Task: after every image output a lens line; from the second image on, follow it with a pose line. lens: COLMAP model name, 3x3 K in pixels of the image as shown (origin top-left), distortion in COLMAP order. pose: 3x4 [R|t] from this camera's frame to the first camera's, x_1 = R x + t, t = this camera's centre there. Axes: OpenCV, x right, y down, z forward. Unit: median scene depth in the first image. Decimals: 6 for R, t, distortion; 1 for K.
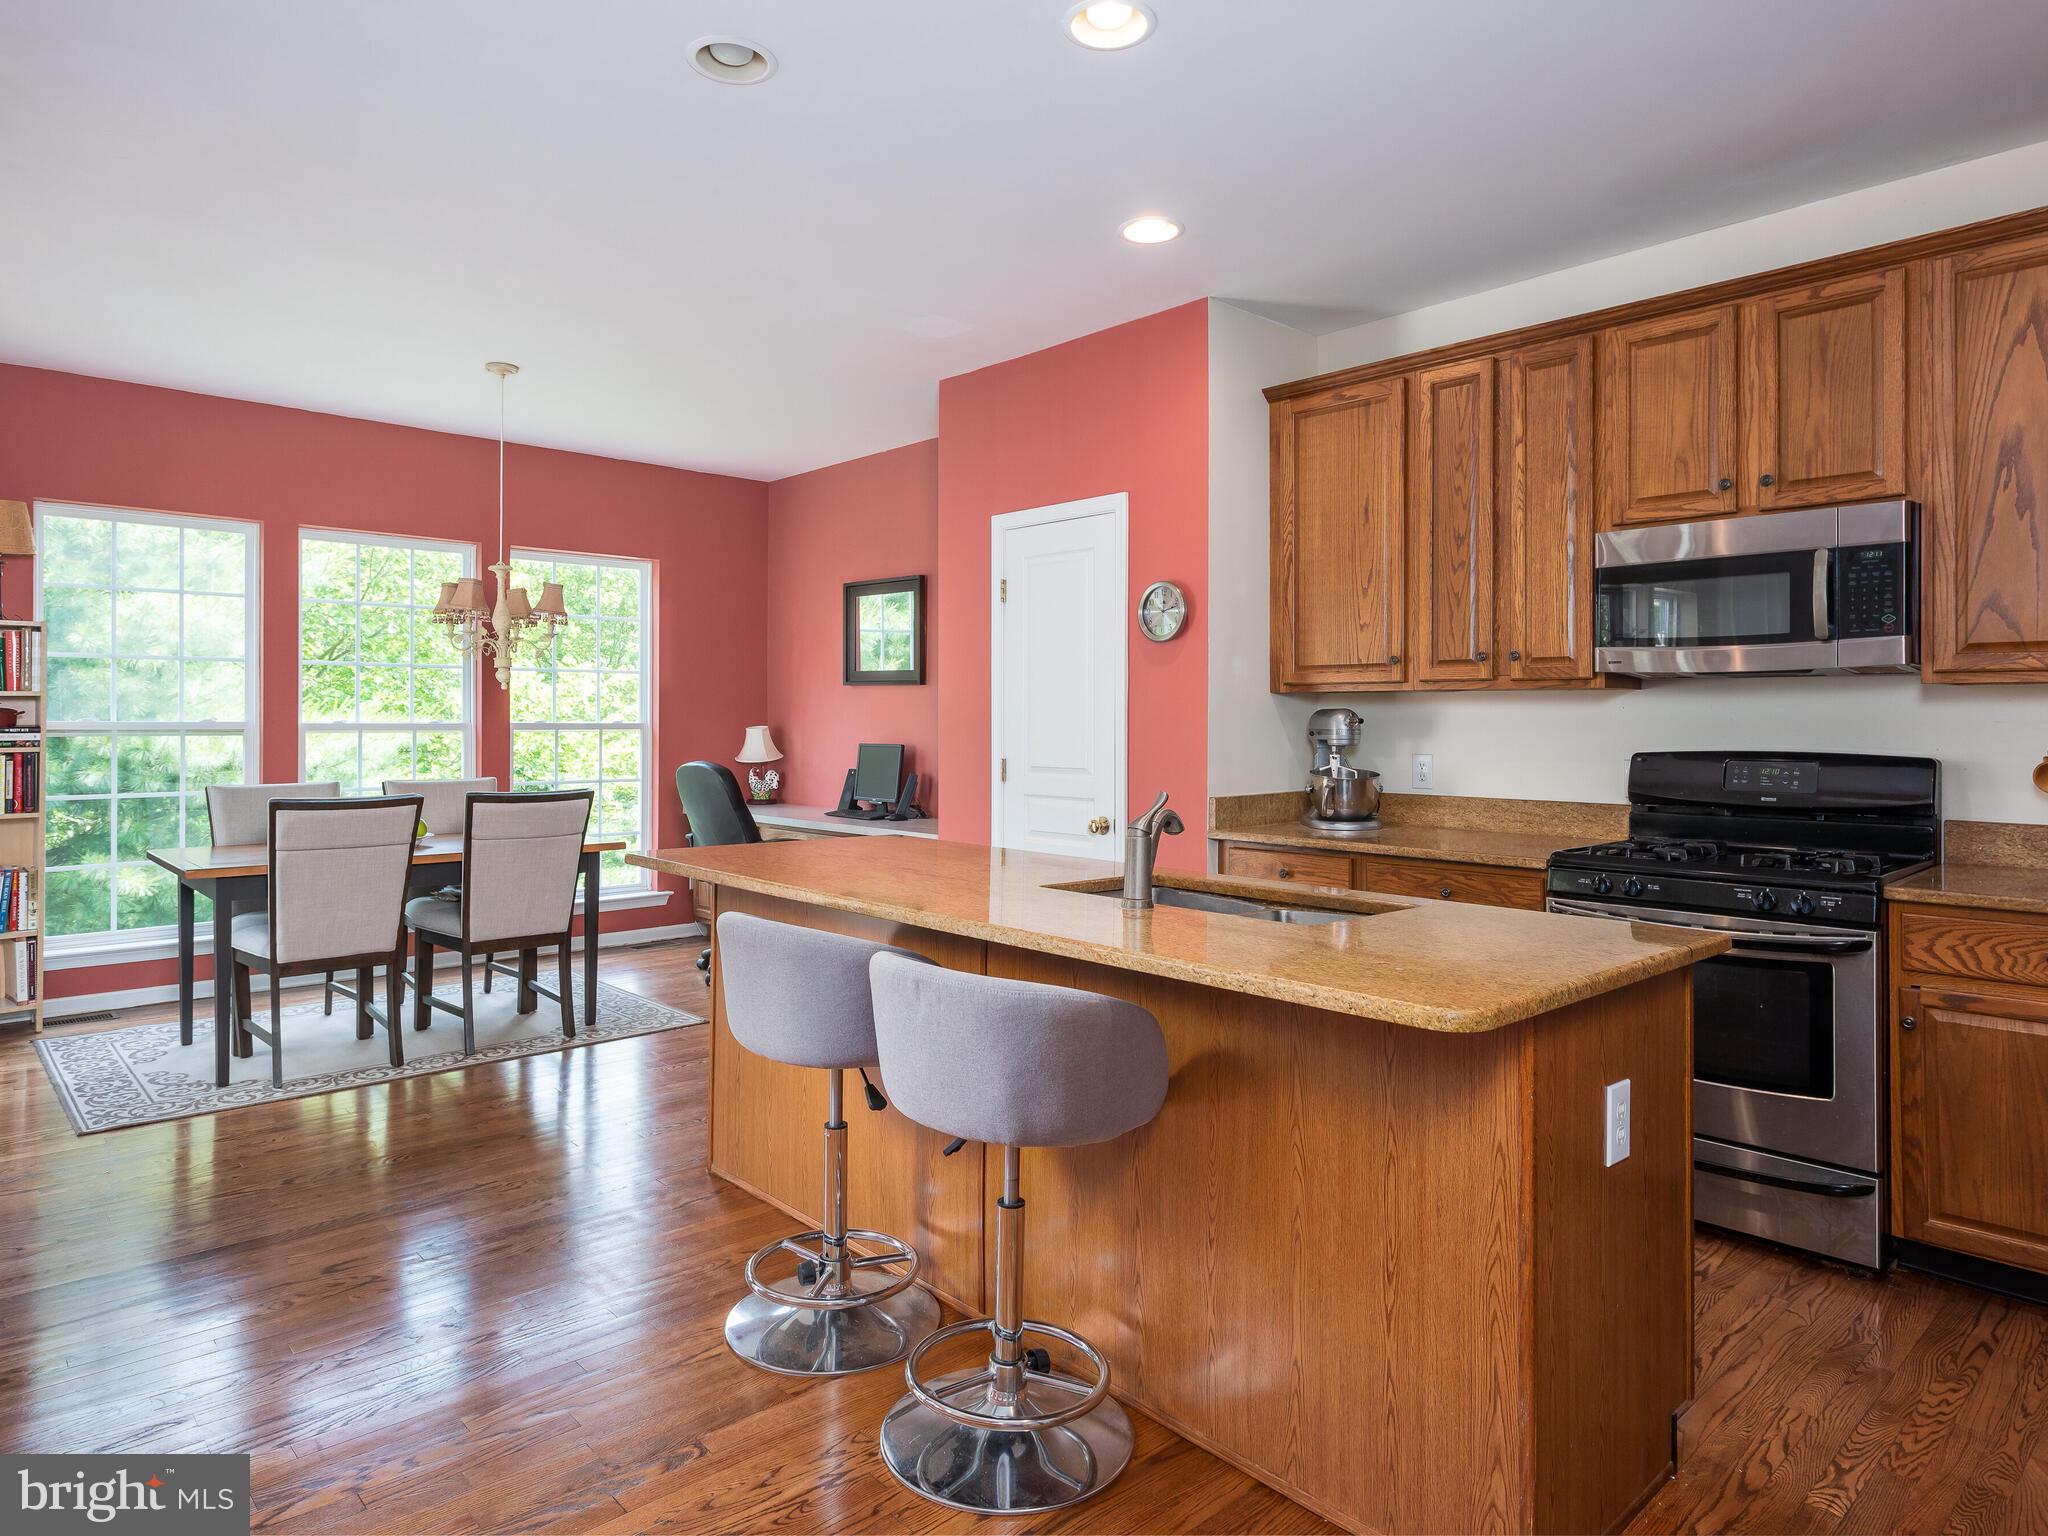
lens RADIAL K [[1260.2, 0, 1042.6], [0, 1260.2, 719.9], [0, 0, 1]] dist [0.017668, -0.008771]
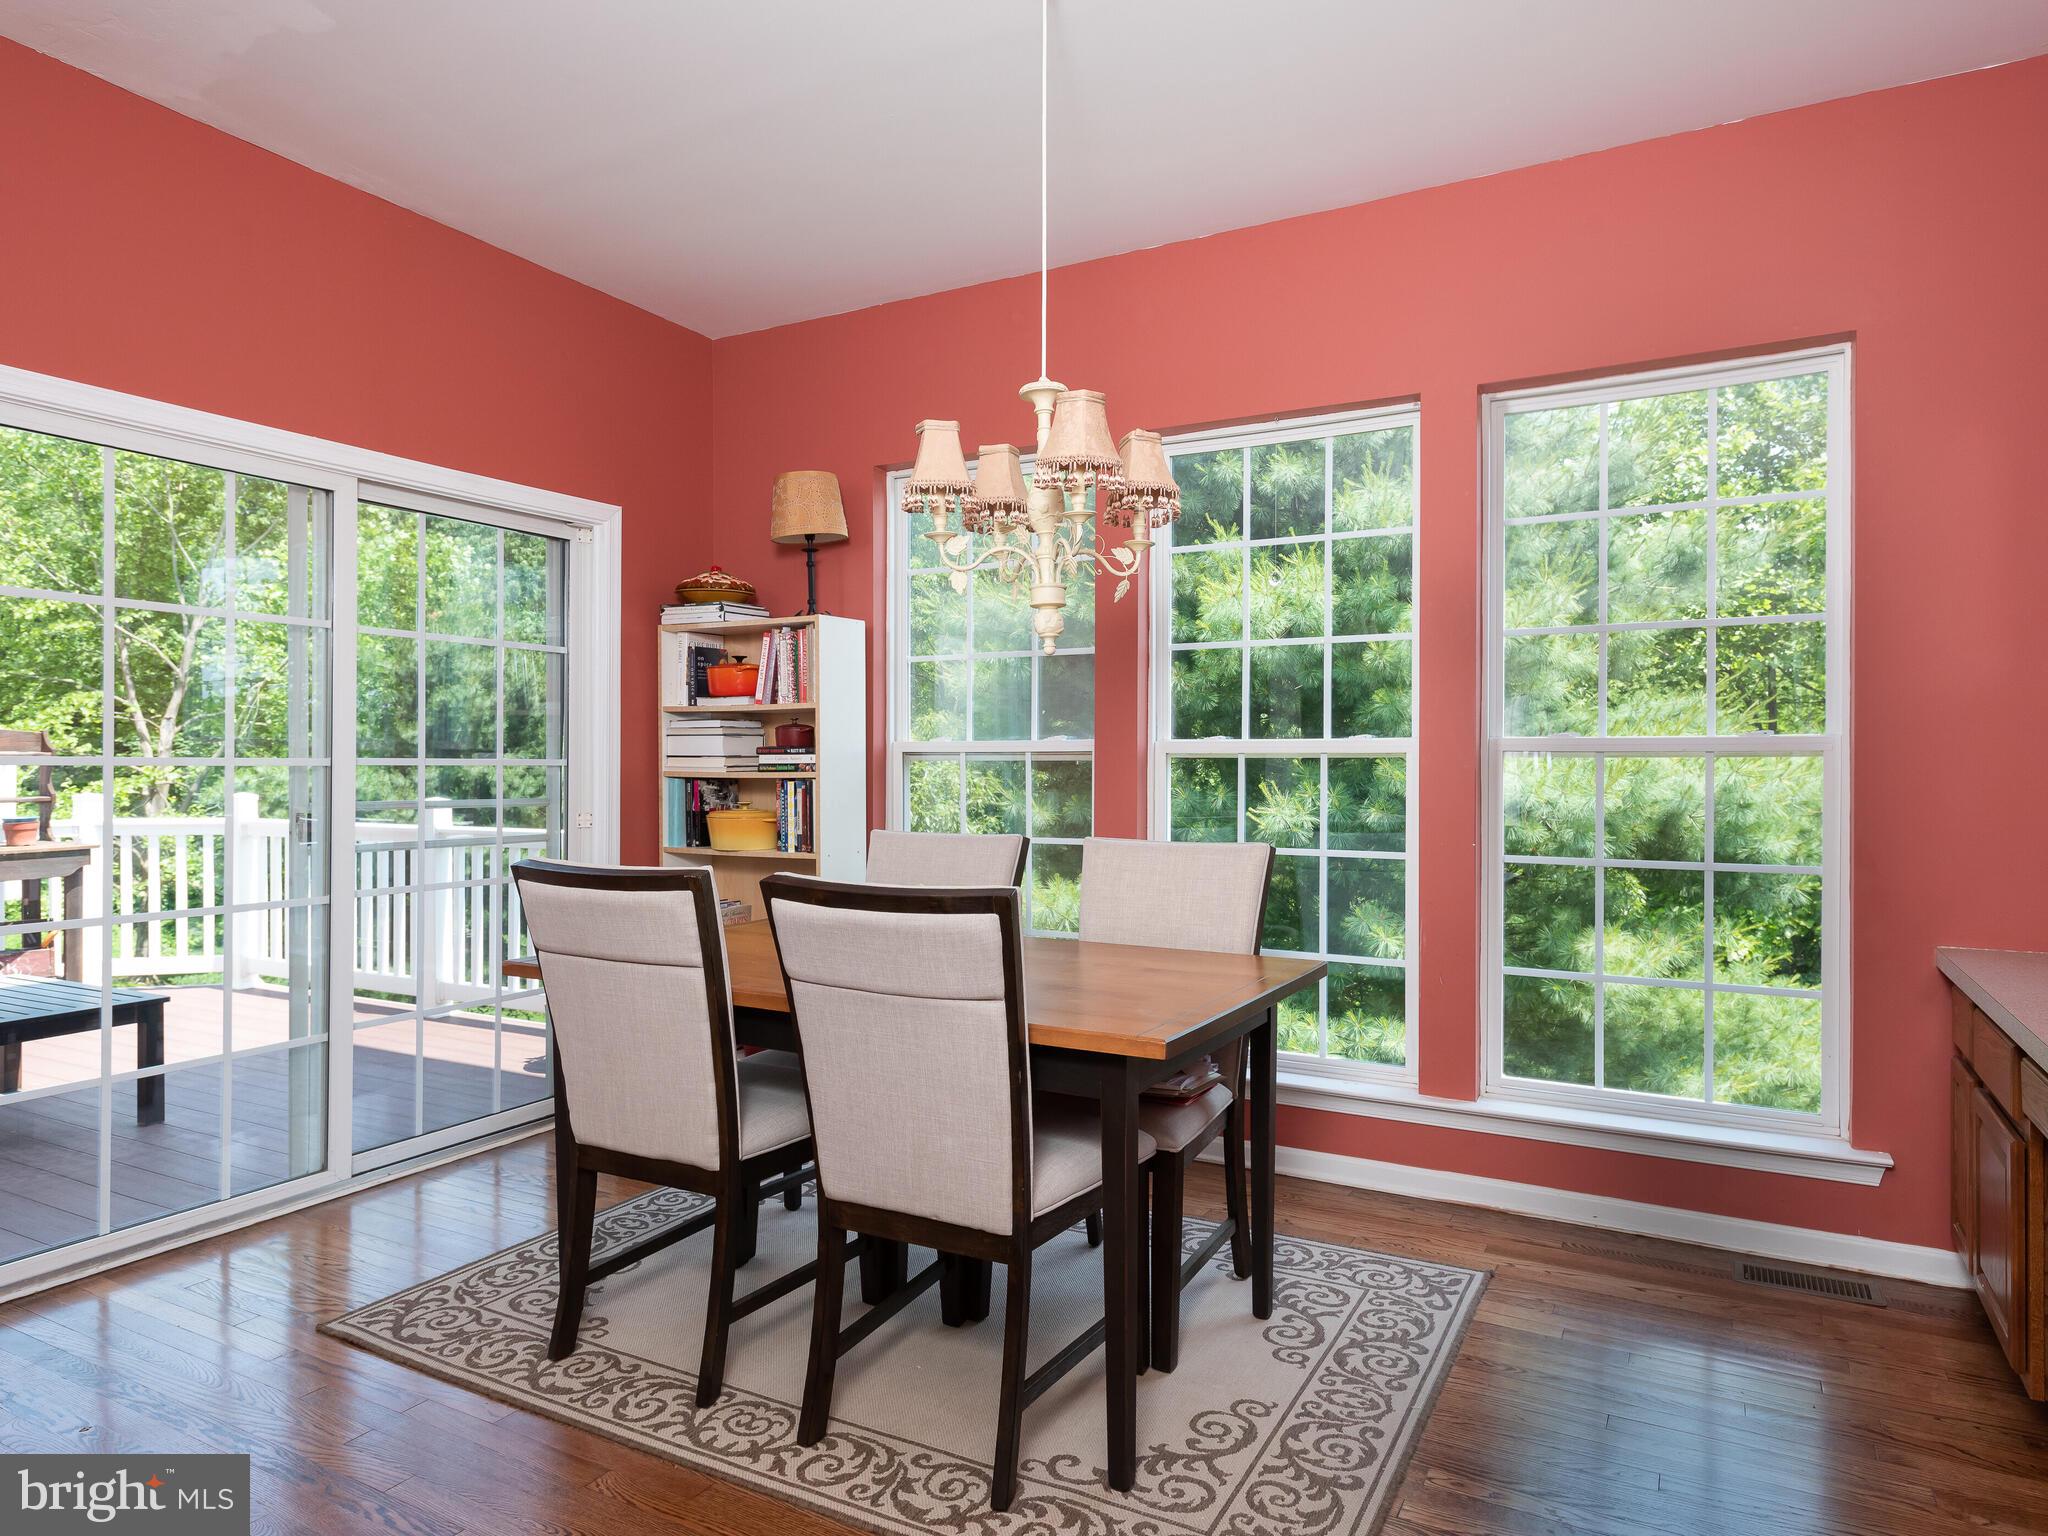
lens RADIAL K [[1260.2, 0, 1014.8], [0, 1260.2, 778.8], [0, 0, 1]] dist [0.017668, -0.008771]
pose [[0.325155, 0.011744, -0.945588, 0.007105], [0.000501, 0.999921, 0.012591, 0.015990], [0.945661, -0.004568, 0.325124, 0.863817]]
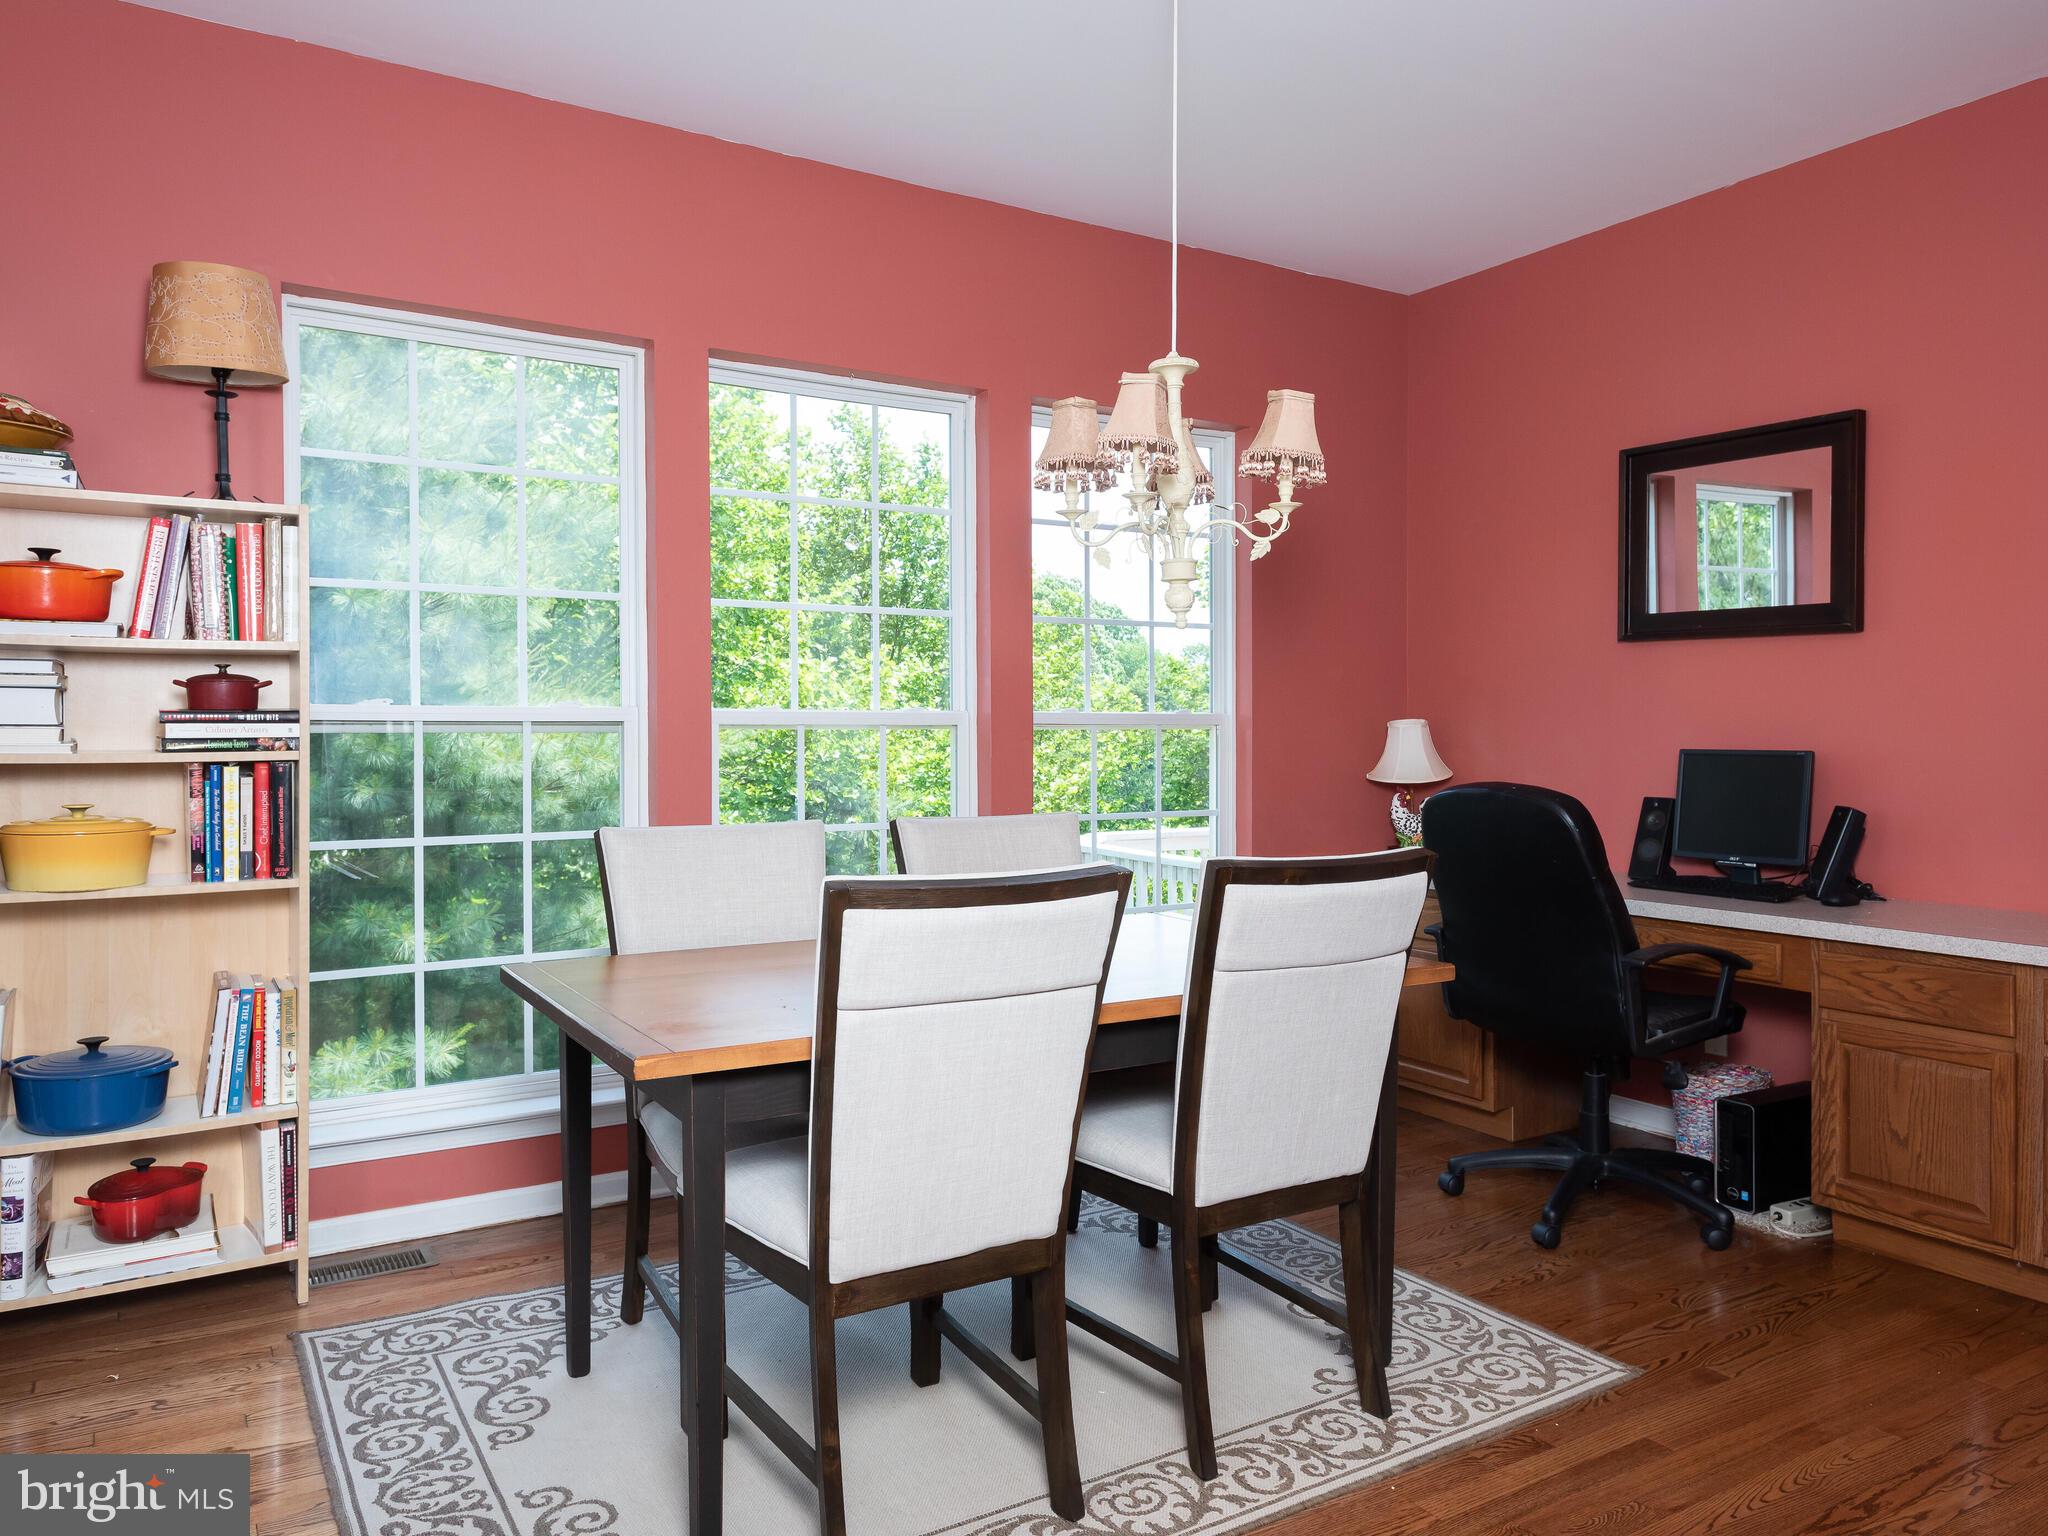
lens RADIAL K [[1418.8, 0, 1039.5], [0, 1418.8, 751.5], [0, 0, 1]] dist [0.006864, -0.000982]
pose [[0.983143, 0.001554, -0.182831, -0.391601], [0.001507, 0.999861, 0.016602, 0.012870], [0.182831, -0.016598, 0.983004, 0.491841]]
